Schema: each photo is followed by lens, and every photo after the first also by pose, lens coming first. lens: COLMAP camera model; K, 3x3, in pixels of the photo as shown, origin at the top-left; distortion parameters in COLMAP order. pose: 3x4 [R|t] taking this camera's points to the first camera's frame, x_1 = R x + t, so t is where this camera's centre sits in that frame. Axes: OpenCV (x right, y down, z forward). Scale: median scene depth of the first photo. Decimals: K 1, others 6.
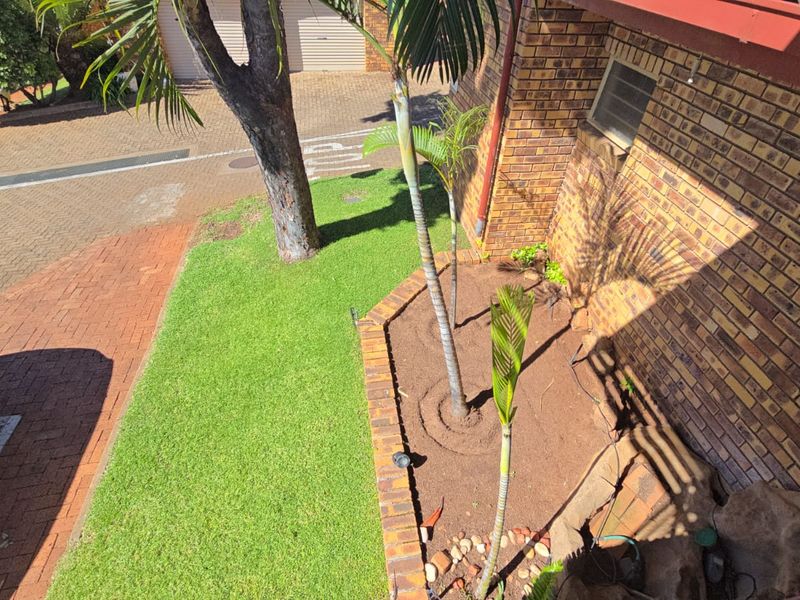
lens RADIAL K [[437.7, 0, 400.0], [0, 437.7, 300.0], [0, 0, 1]] dist [-0.000133, 0.002247]
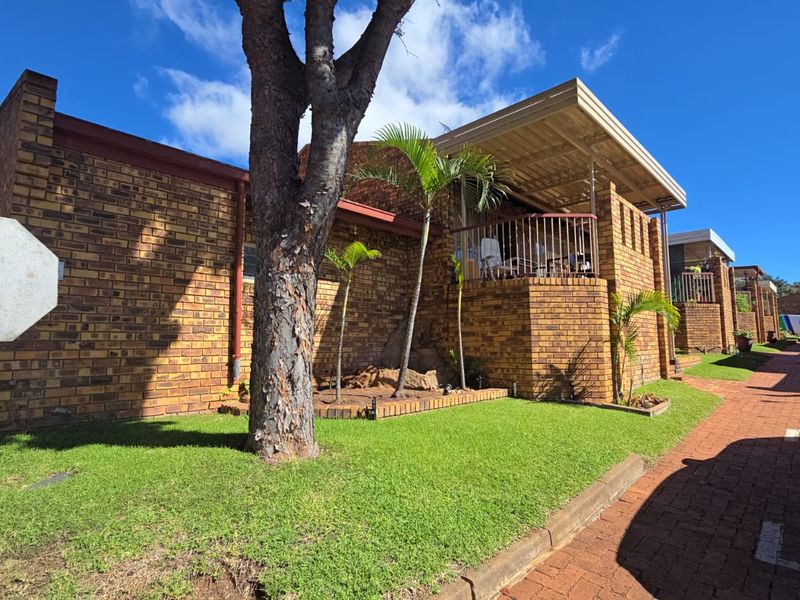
lens RADIAL K [[437.7, 0, 400.0], [0, 437.7, 300.0], [0, 0, 1]] dist [-0.000133, 0.002247]
pose [[-0.604406, 0.058674, 0.794513, -1.610978], [0.512859, 0.791815, 0.331670, -0.777734], [-0.609647, 0.607936, -0.508669, 2.112585]]
